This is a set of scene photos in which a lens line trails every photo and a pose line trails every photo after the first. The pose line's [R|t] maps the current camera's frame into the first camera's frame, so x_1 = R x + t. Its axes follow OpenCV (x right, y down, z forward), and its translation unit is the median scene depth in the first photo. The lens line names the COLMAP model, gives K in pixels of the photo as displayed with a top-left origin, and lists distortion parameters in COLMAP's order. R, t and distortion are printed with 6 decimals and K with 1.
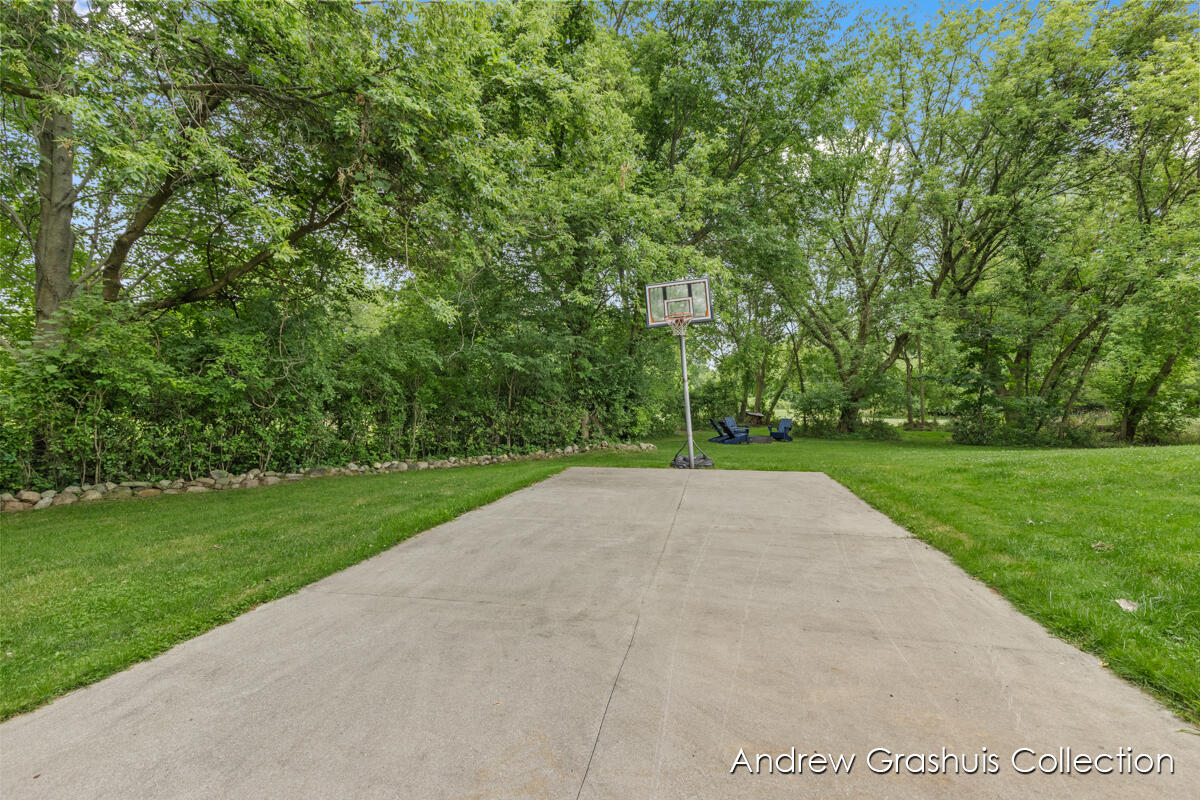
lens RADIAL K [[540.7, 0, 598.4], [0, 540.7, 401.3], [0, 0, 1]] dist [0.001052, -0.000024]
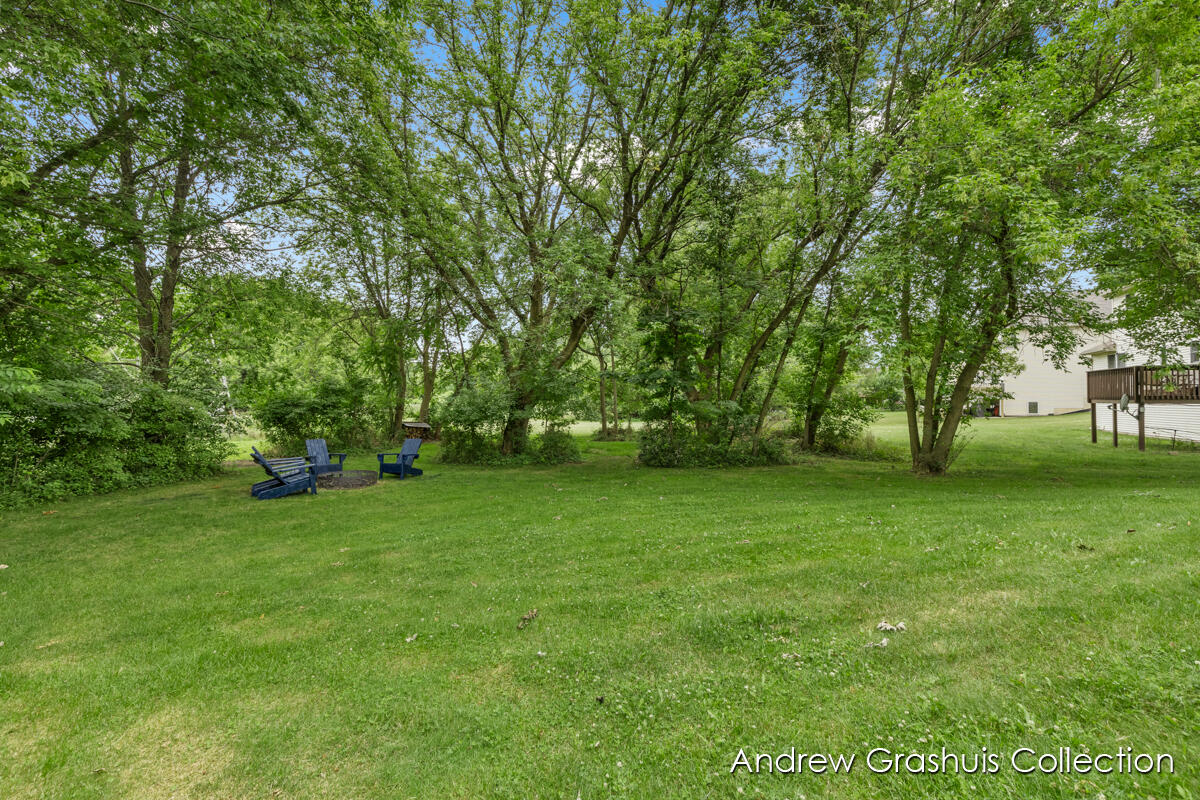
lens RADIAL K [[540.7, 0, 600.5], [0, 540.7, 397.6], [0, 0, 1]] dist [0.001052, -0.000024]
pose [[0.885901, -0.007151, 0.463820, 0.263635], [0.011748, 0.999906, -0.007024, -0.009187], [-0.463726, 0.011672, 0.885902, 0.367970]]
